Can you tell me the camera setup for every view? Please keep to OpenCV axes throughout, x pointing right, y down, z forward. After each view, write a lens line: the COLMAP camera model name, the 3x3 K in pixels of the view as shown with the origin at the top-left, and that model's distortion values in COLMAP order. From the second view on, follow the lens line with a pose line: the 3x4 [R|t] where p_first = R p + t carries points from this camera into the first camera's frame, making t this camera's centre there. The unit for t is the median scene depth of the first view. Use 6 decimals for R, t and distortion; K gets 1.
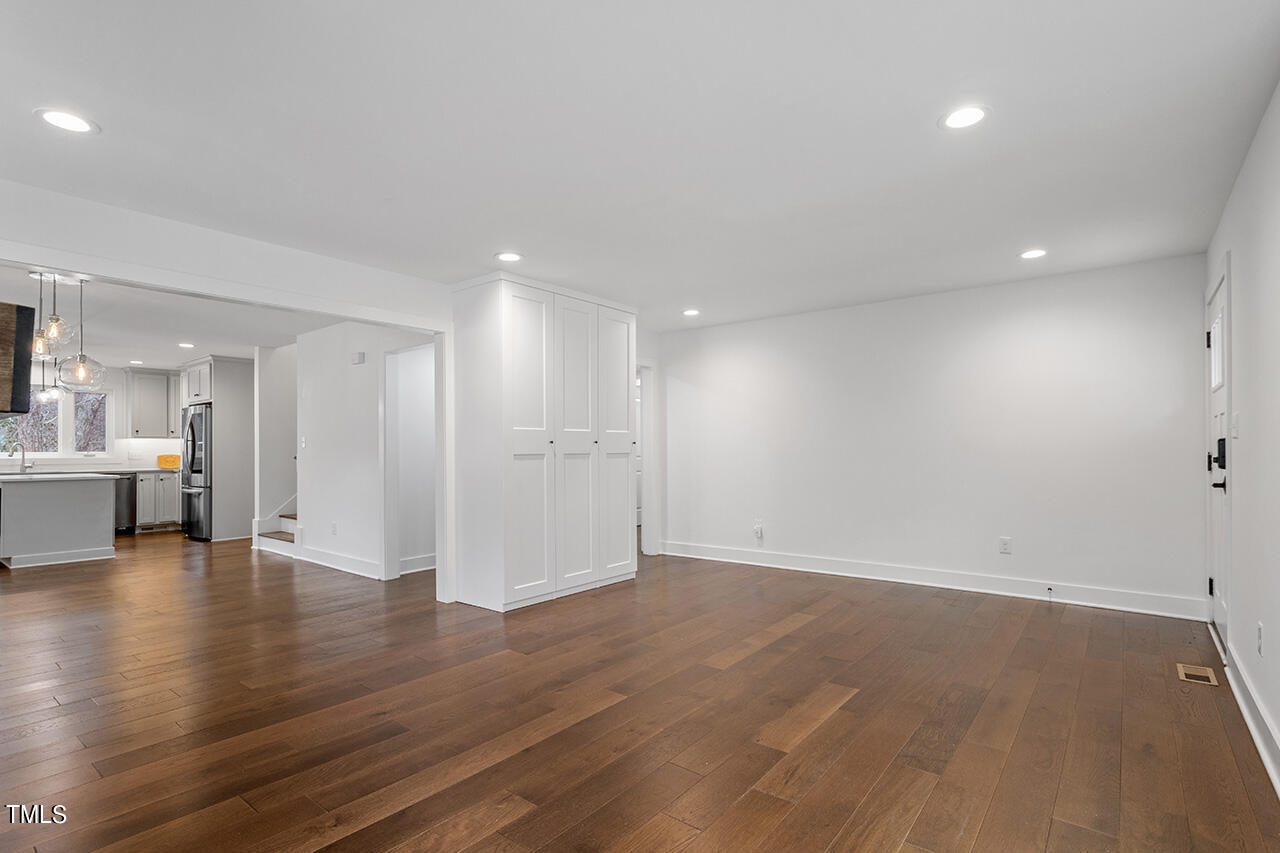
lens RADIAL K [[616.5, 0, 642.5], [0, 616.5, 436.2], [0, 0, 1]] dist [0.002782, 0.000541]
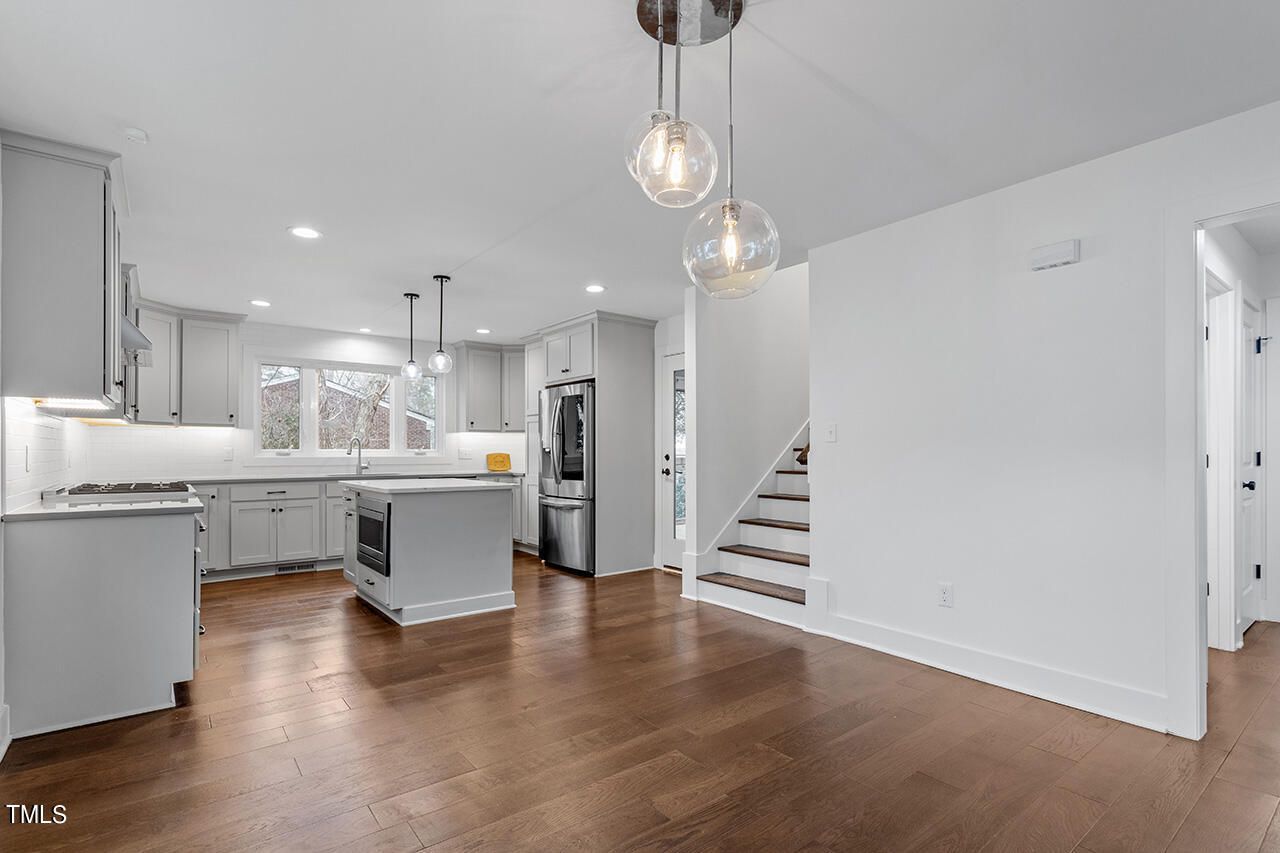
lens RADIAL K [[616.5, 0, 639.1], [0, 616.5, 434.0], [0, 0, 1]] dist [0.002782, 0.000541]
pose [[0.969548, -0.003717, -0.244874, -0.455668], [0.002773, 0.999987, -0.004198, 0.010478], [0.244887, 0.003391, 0.969546, 0.315480]]
